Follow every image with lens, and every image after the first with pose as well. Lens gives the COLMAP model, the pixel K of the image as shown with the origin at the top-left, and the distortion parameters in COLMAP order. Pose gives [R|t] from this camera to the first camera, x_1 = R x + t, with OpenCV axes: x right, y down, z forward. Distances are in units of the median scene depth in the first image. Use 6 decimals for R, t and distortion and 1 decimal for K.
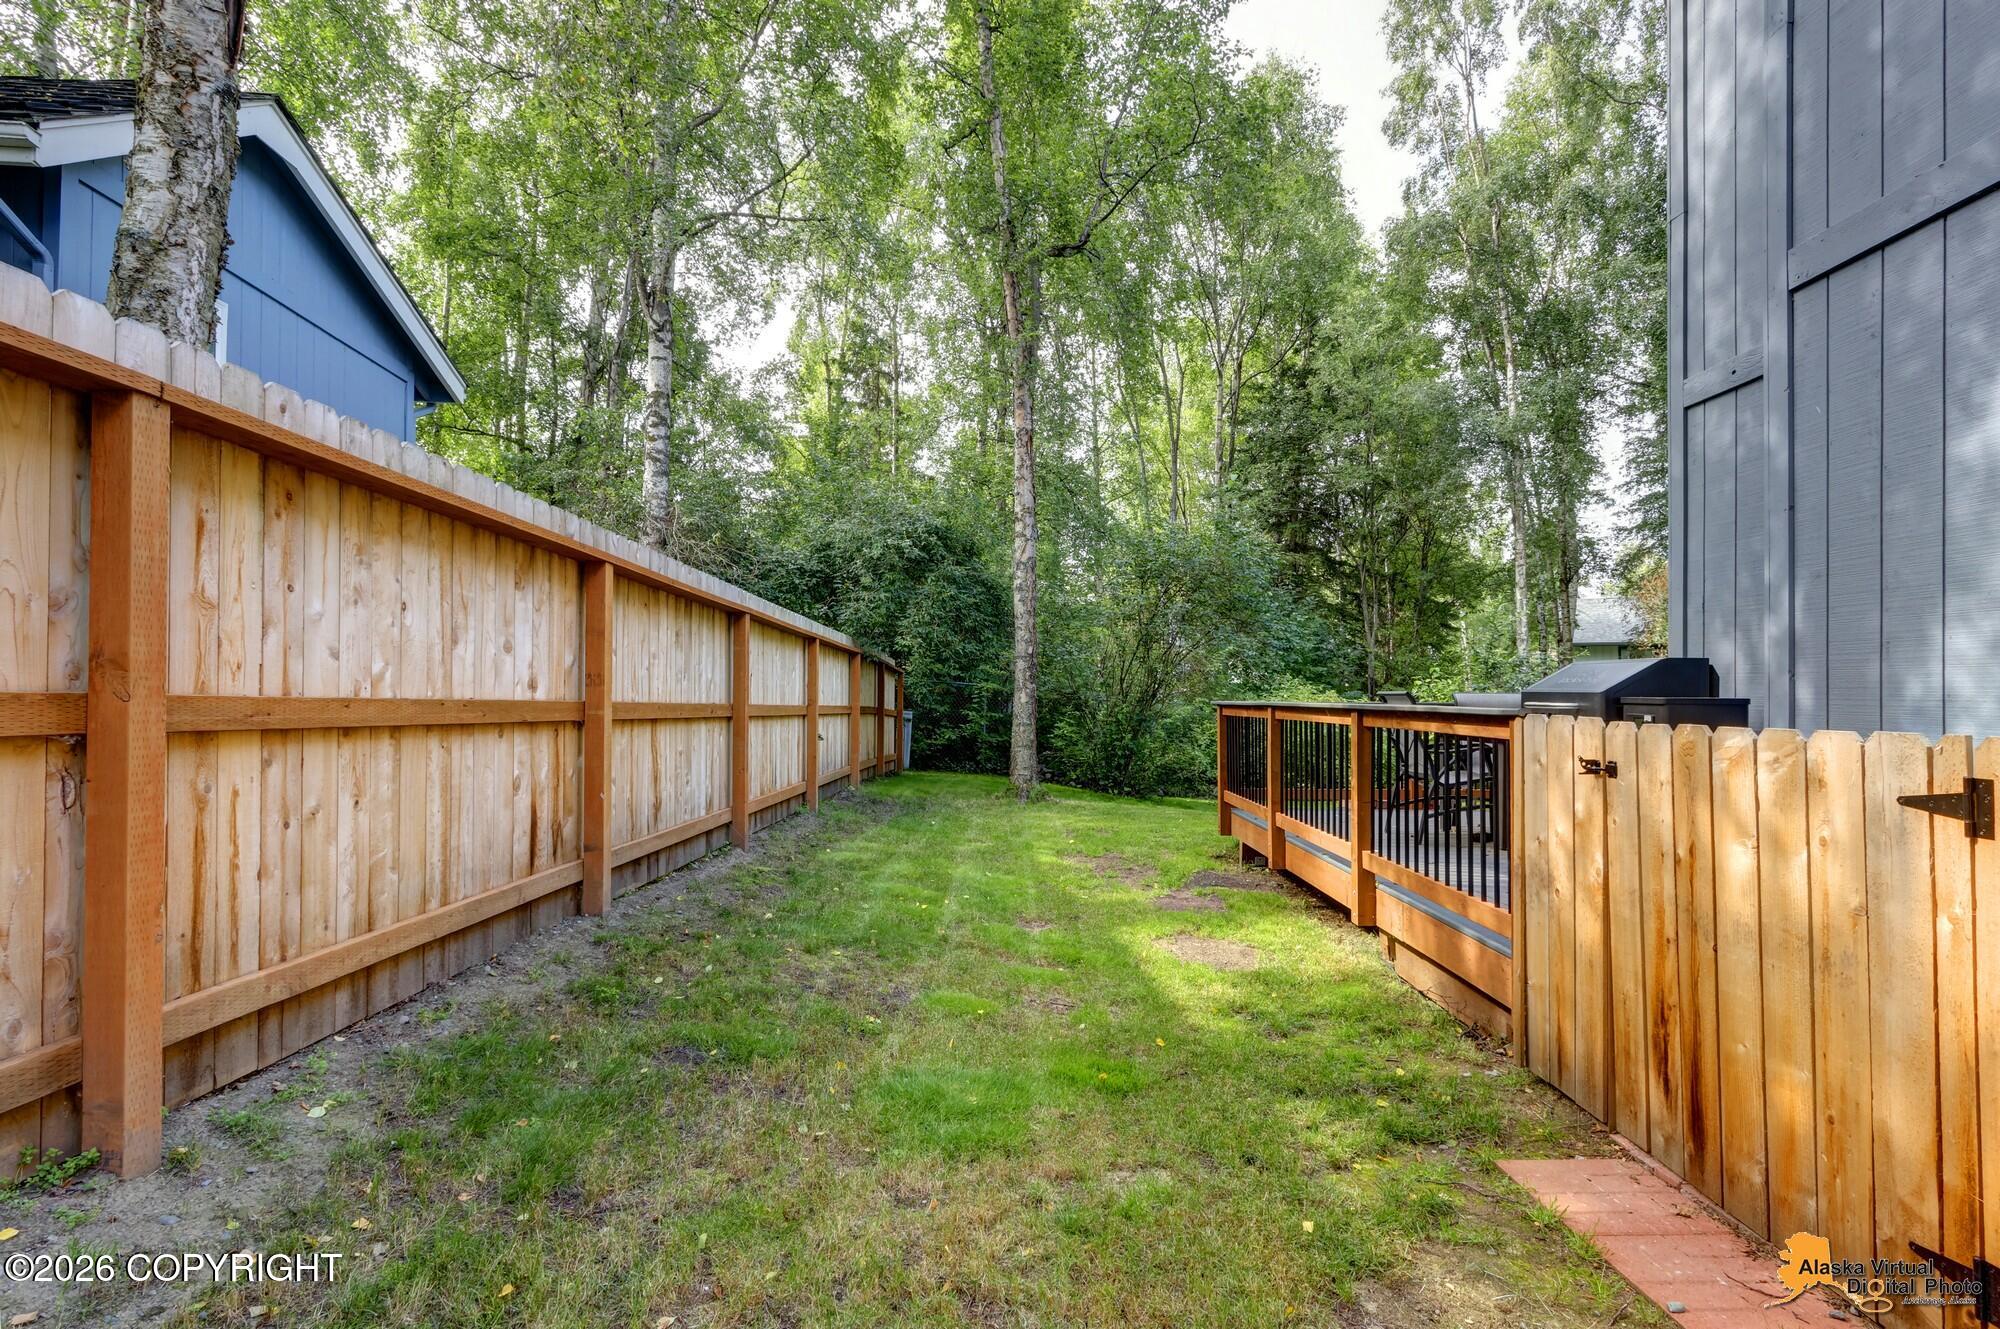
lens RADIAL K [[971.8, 0, 1008.3], [0, 971.8, 625.3], [0, 0, 1]] dist [-0.003096, -0.000595]
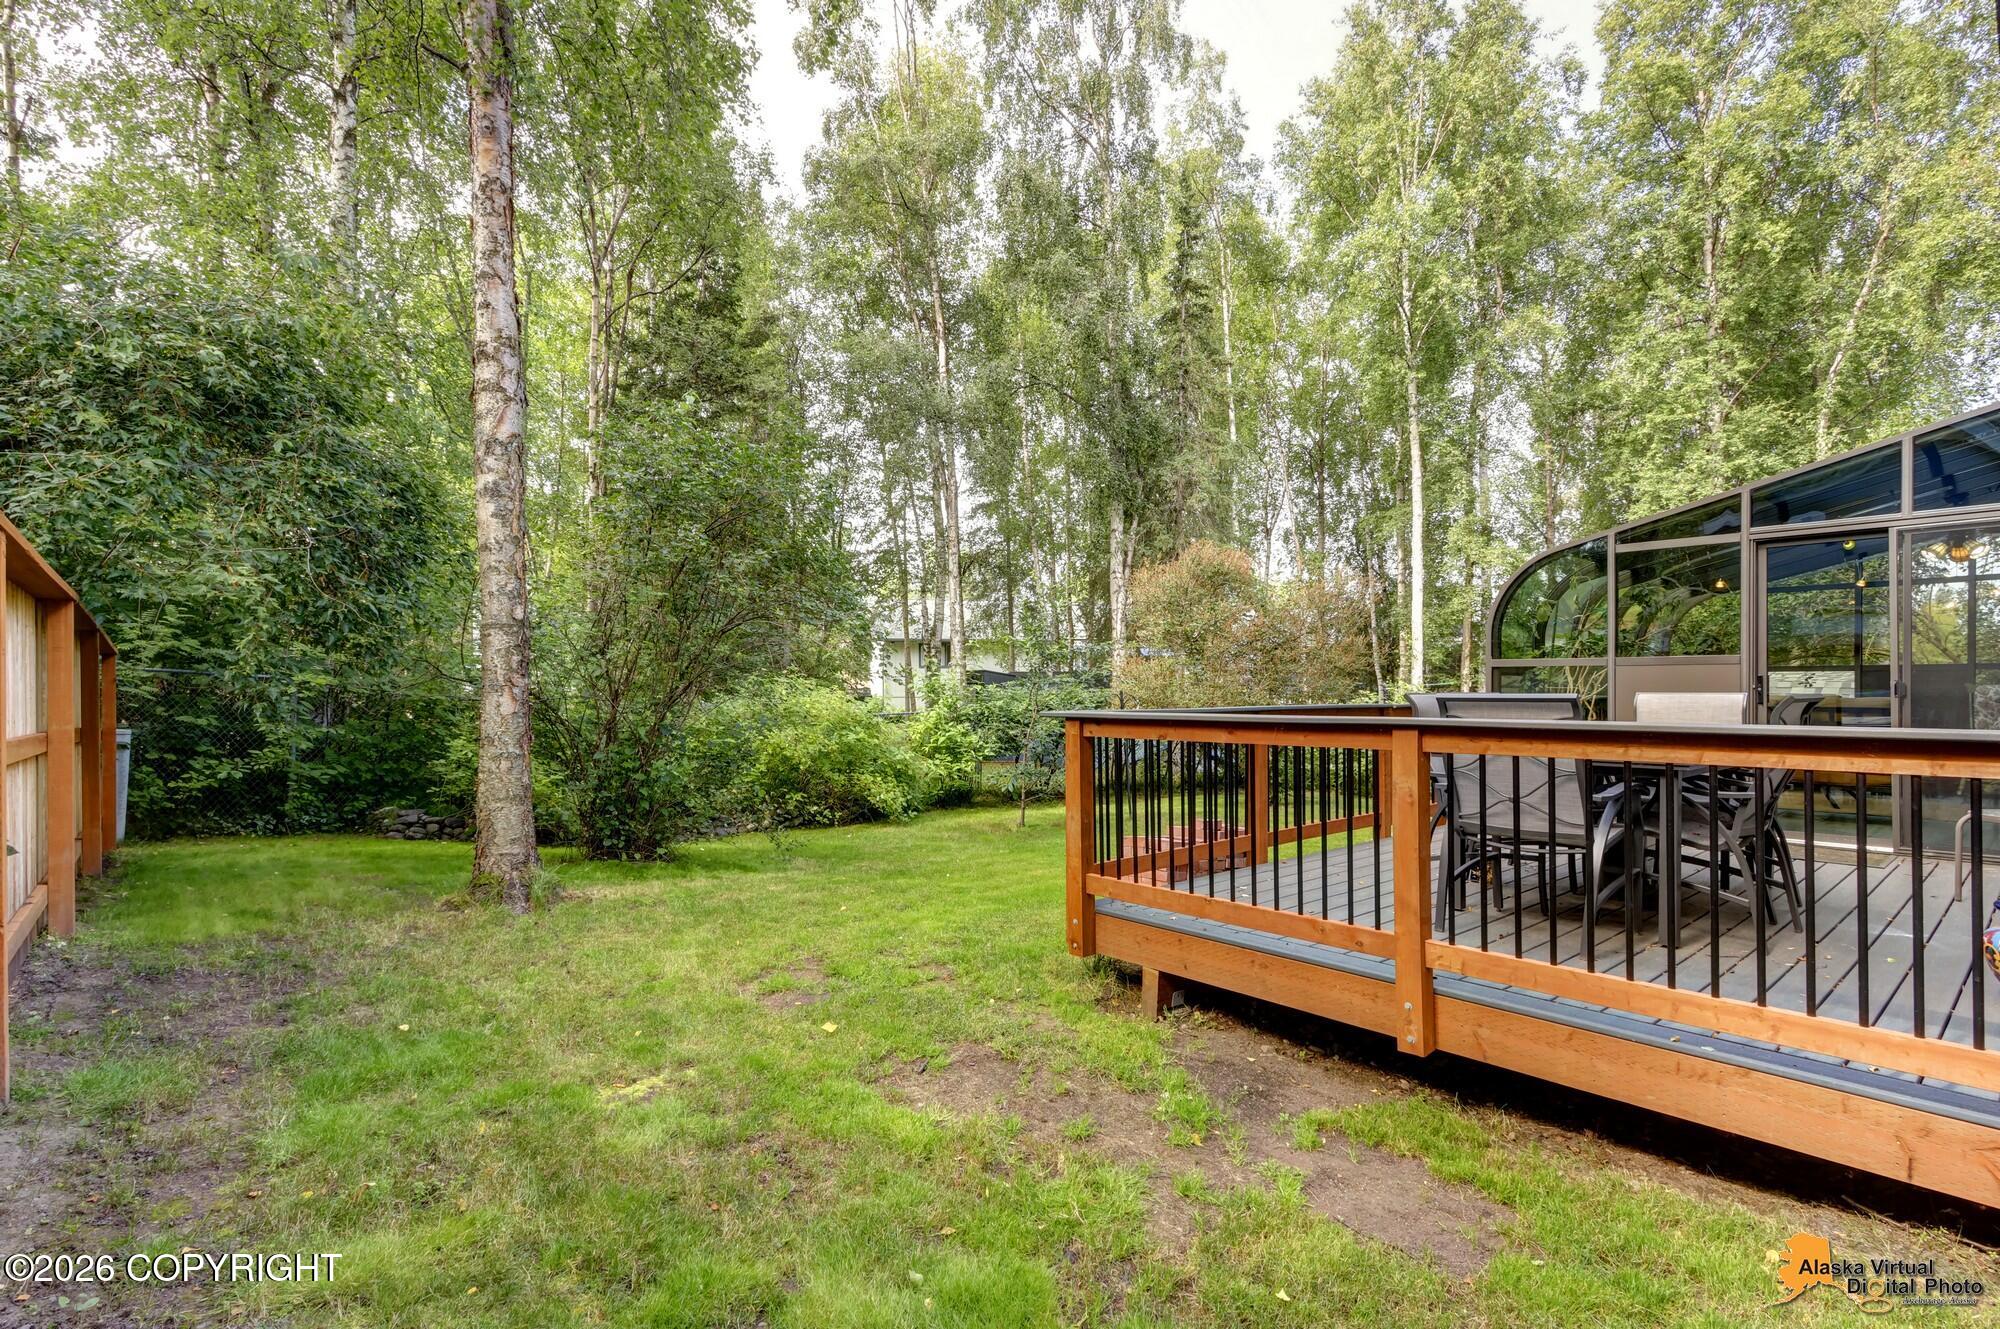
lens RADIAL K [[969.6, 0, 1000.4], [0, 969.6, 674.6], [0, 0, 1]] dist [-0.001520, -0.000730]
pose [[0.750049, 0.004140, 0.661370, -0.116243], [-0.044242, 0.998055, 0.043926, 0.022526], [-0.659901, -0.062207, 0.748773, 0.404528]]
